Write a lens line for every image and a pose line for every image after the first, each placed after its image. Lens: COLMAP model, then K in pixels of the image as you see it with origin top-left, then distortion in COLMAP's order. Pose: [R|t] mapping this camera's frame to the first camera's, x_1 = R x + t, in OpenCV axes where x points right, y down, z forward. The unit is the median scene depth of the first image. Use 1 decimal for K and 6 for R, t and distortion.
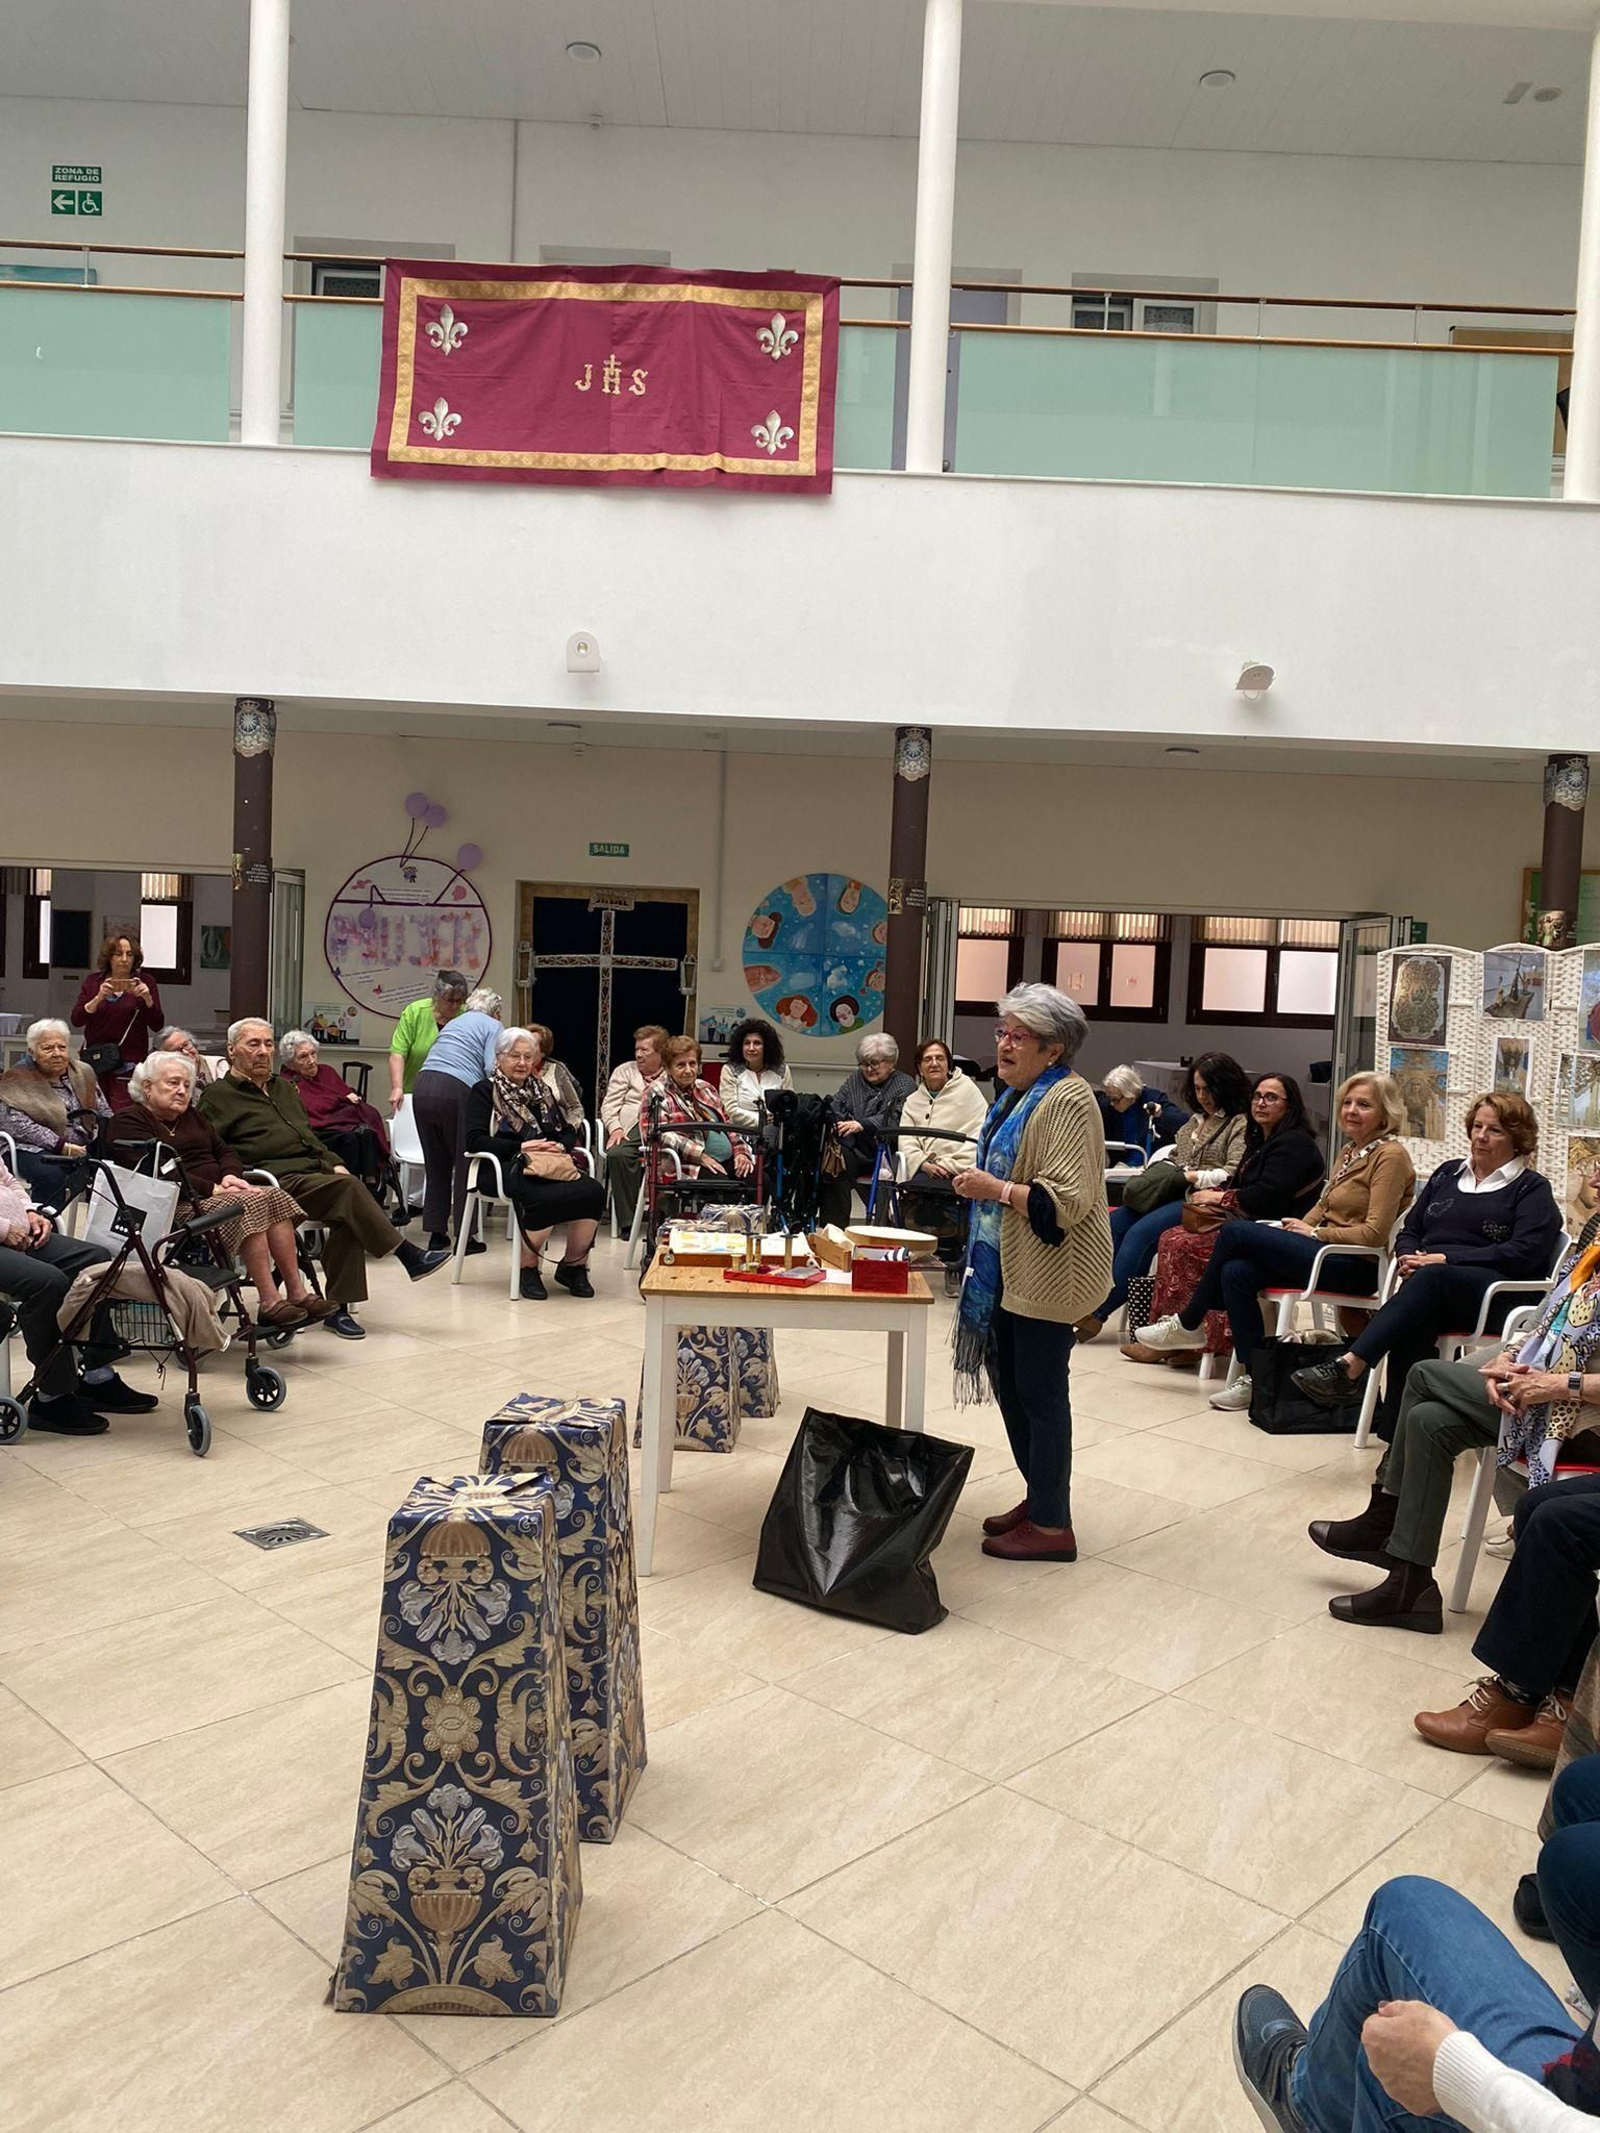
lens RADIAL K [[1563.1, 0, 814.1], [0, 1563.1, 1060.1], [0, 0, 1]] dist [0.063062, -0.074453]
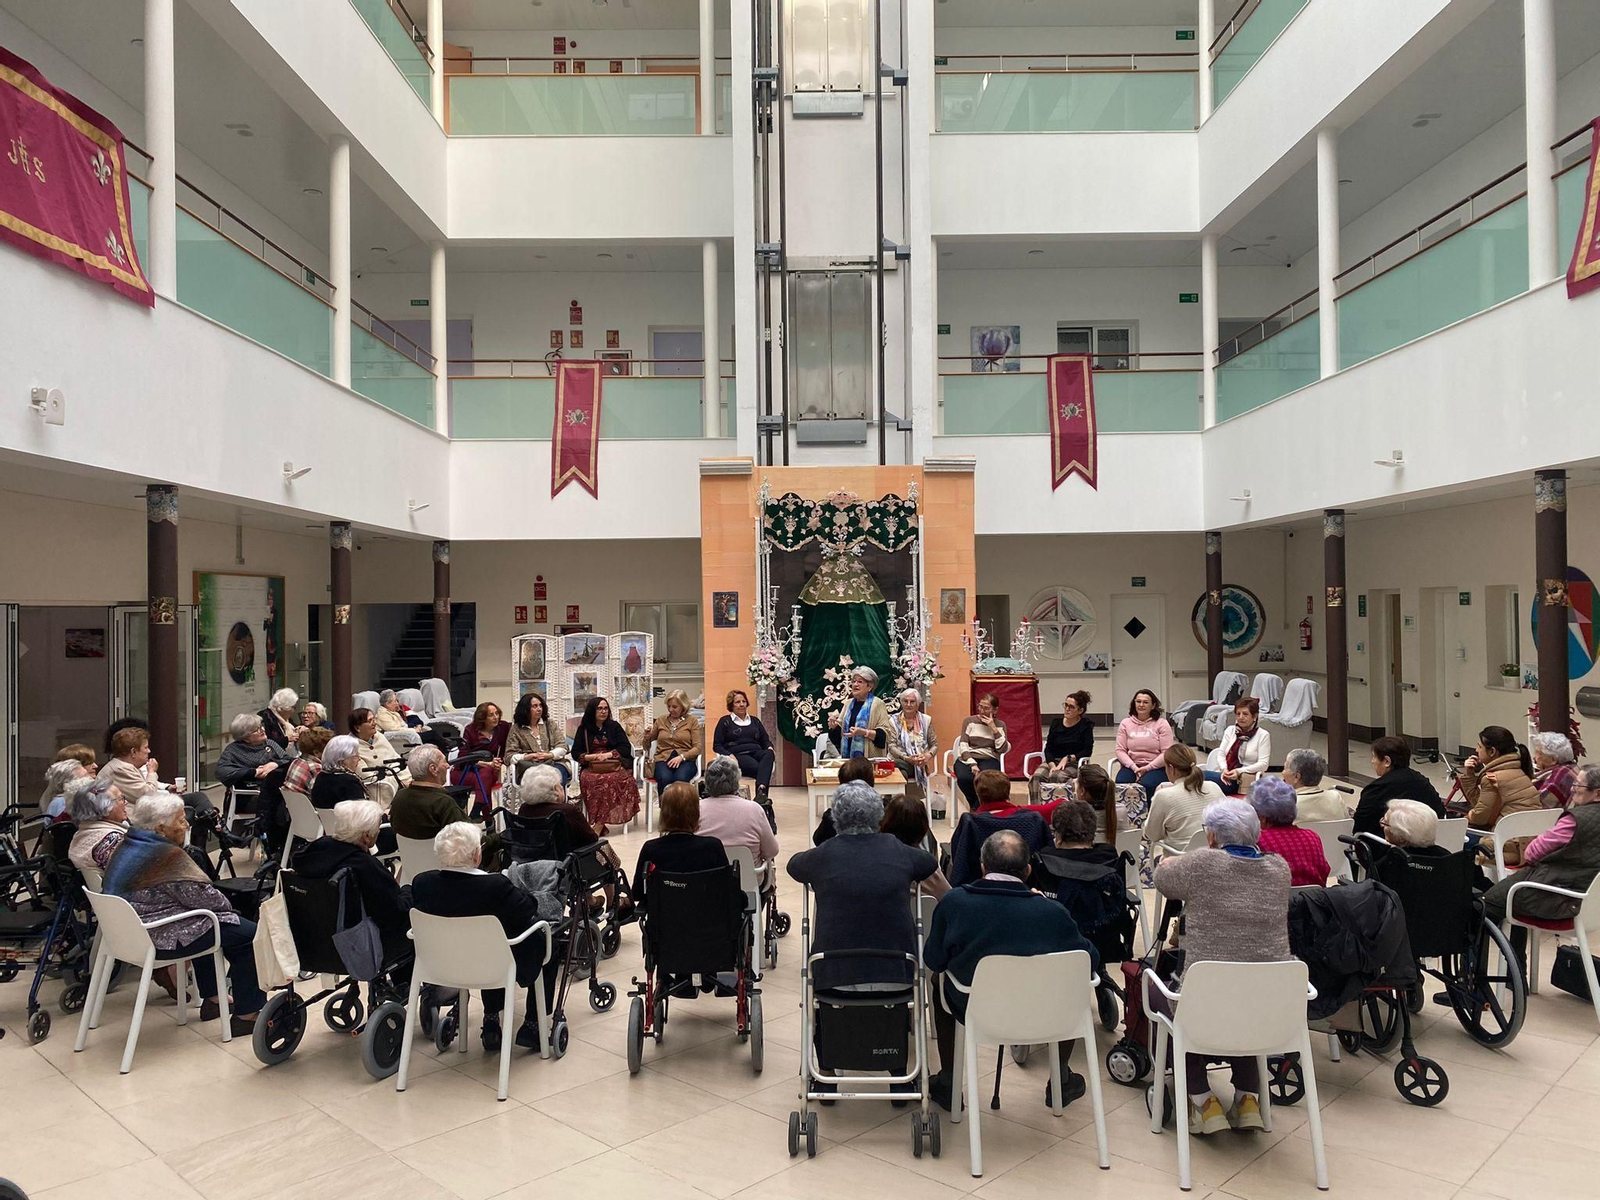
lens RADIAL K [[1273.5, 0, 800.6], [0, 1273.5, 589.2], [0, 0, 1]] dist [0.045449, -0.049488]
pose [[0.000589, -0.025562, 0.999673, -1.971645], [0.060970, 0.997814, 0.025479, -0.226155], [-0.998139, 0.060935, 0.002146, 0.890876]]
